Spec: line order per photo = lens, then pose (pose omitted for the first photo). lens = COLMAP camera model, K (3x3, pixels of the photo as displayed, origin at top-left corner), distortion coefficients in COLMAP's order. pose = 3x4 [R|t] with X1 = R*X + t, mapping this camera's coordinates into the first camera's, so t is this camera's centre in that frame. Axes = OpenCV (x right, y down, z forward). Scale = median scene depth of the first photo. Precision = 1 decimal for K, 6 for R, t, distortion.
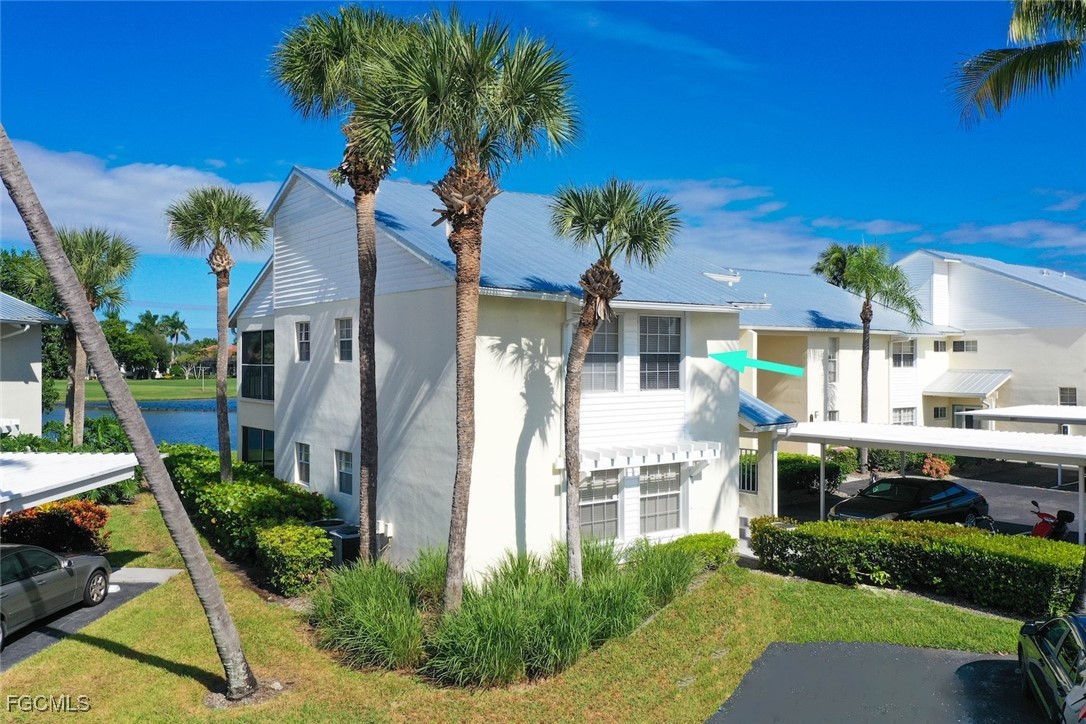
lens RADIAL K [[885.1, 0, 546.2], [0, 885.1, 367.3], [0, 0, 1]] dist [0.002951, 0.009160]
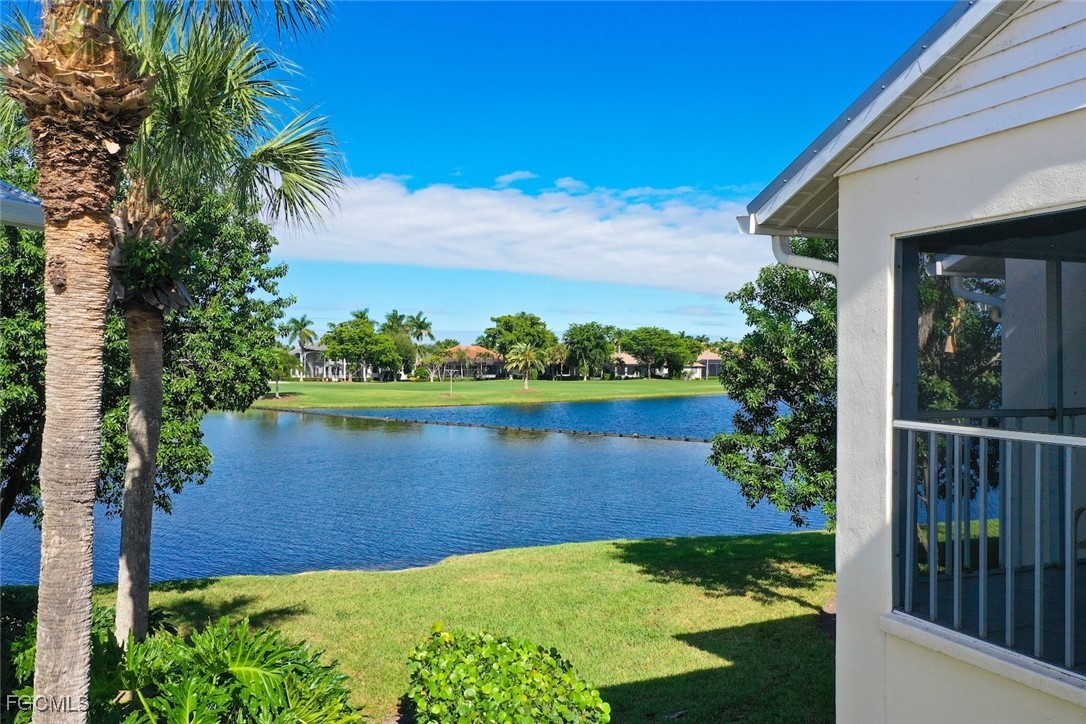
lens RADIAL K [[885.1, 0, 564.5], [0, 885.1, 343.8], [0, 0, 1]] dist [0.002951, 0.009160]
pose [[0.973225, -0.002654, -0.229840, -0.074521], [-0.003711, 0.999621, -0.027260, -0.002718], [0.229825, 0.027383, 0.972847, 0.165489]]
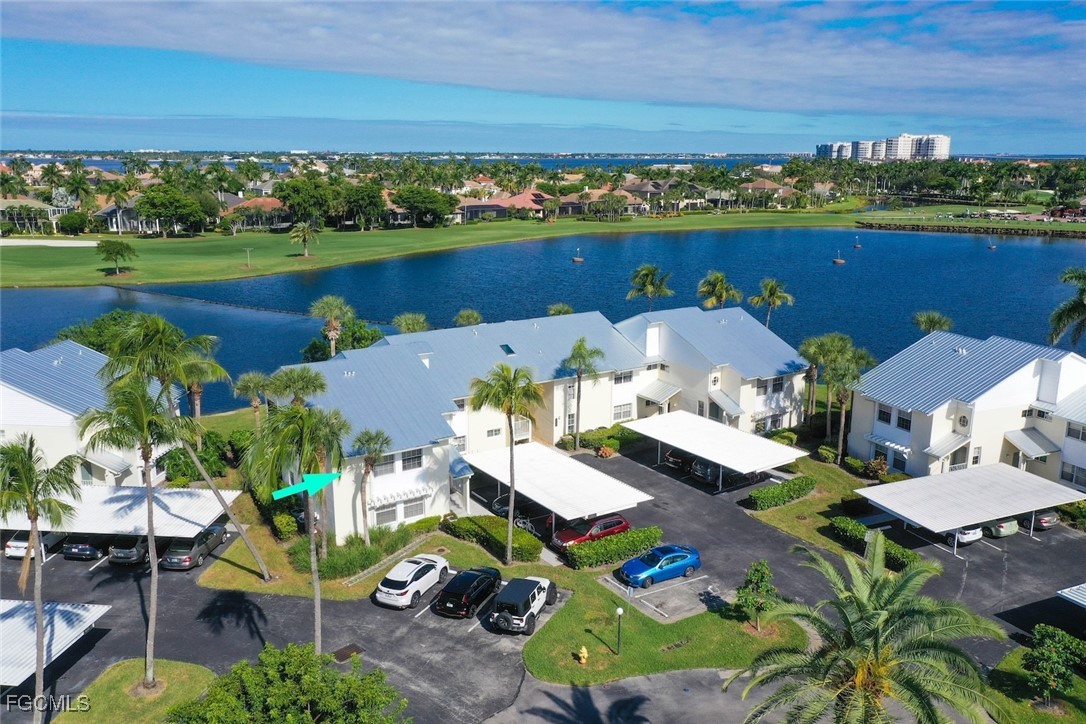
lens RADIAL K [[885.1, 0, 542.3], [0, 885.1, 365.5], [0, 0, 1]] dist [0.002951, 0.009160]
pose [[0.998477, 0.013992, -0.053373, 0.091193], [-0.001514, 0.973896, 0.226989, -0.123926], [0.055156, -0.226562, 0.972434, -0.216220]]
